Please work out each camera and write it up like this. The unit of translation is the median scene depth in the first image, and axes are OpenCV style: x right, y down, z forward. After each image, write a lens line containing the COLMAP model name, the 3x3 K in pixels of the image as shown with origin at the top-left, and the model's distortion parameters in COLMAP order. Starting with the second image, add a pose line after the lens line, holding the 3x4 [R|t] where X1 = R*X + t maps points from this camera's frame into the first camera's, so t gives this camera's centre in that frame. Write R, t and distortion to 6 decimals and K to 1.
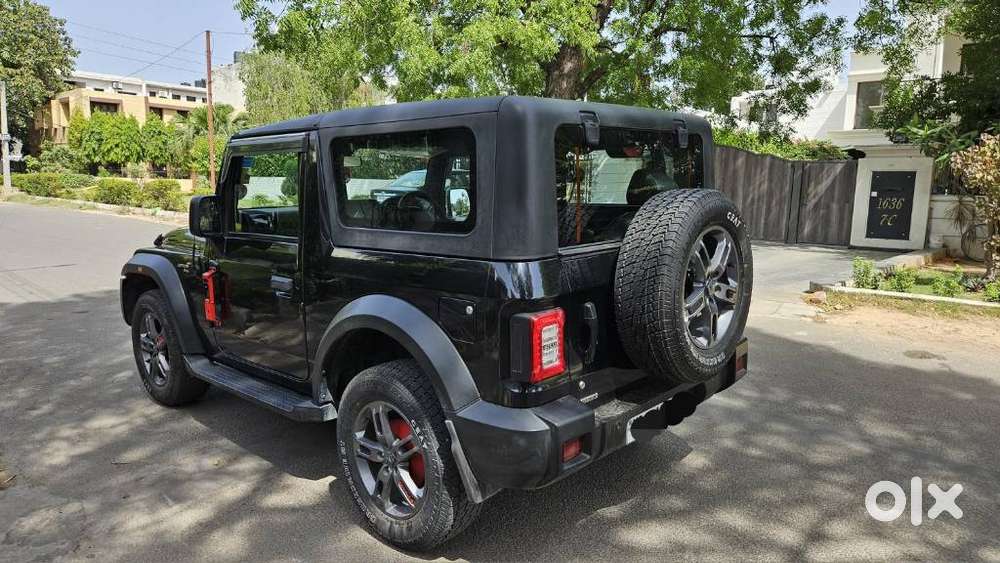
lens RADIAL K [[664.7, 0, 497.8], [0, 664.7, 279.9], [0, 0, 1]] dist [0.074612, -0.066779]
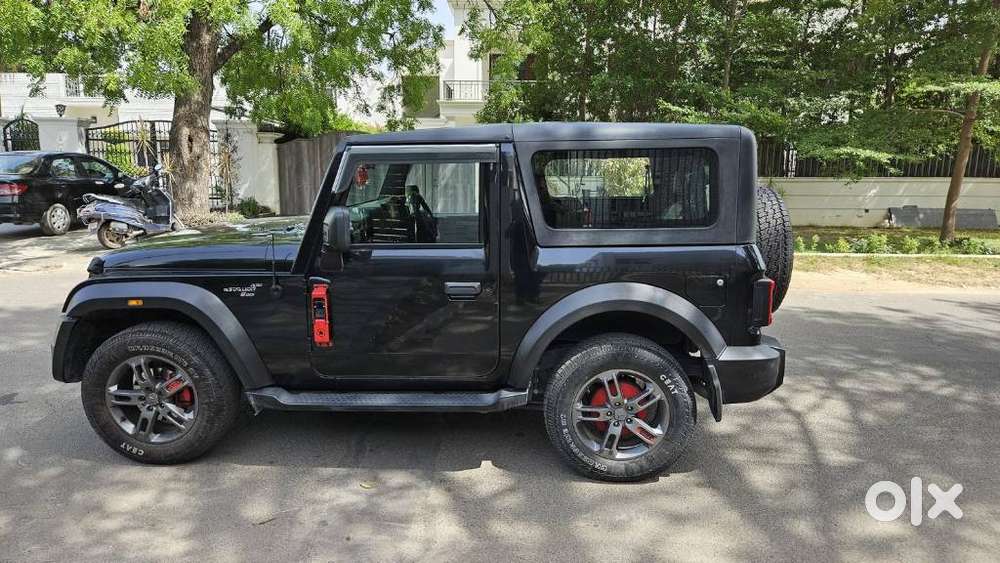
lens RADIAL K [[664.7, 0, 497.8], [0, 664.7, 279.9], [0, 0, 1]] dist [0.074612, -0.066779]
pose [[0.772489, -0.117475, 0.624067, -0.966183], [0.097292, 0.993032, 0.066499, -0.073606], [-0.627531, 0.009347, 0.778536, 0.164748]]
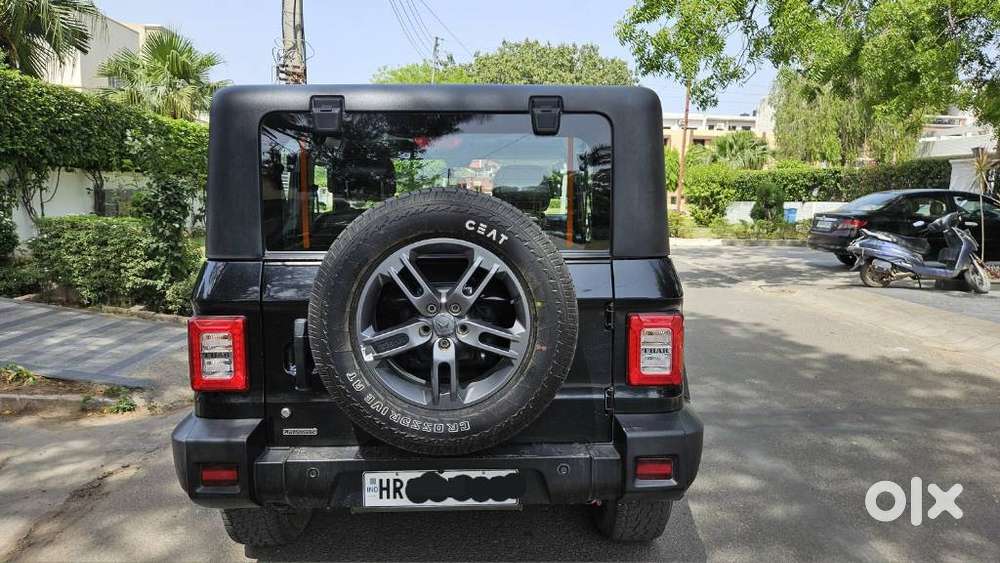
lens RADIAL K [[664.7, 0, 497.8], [0, 664.7, 279.9], [0, 0, 1]] dist [0.074612, -0.066779]
pose [[0.695167, 0.088281, -0.713407, 0.113322], [-0.116928, 0.993100, 0.008953, -0.006394], [0.709274, 0.077194, 0.700693, 0.071092]]
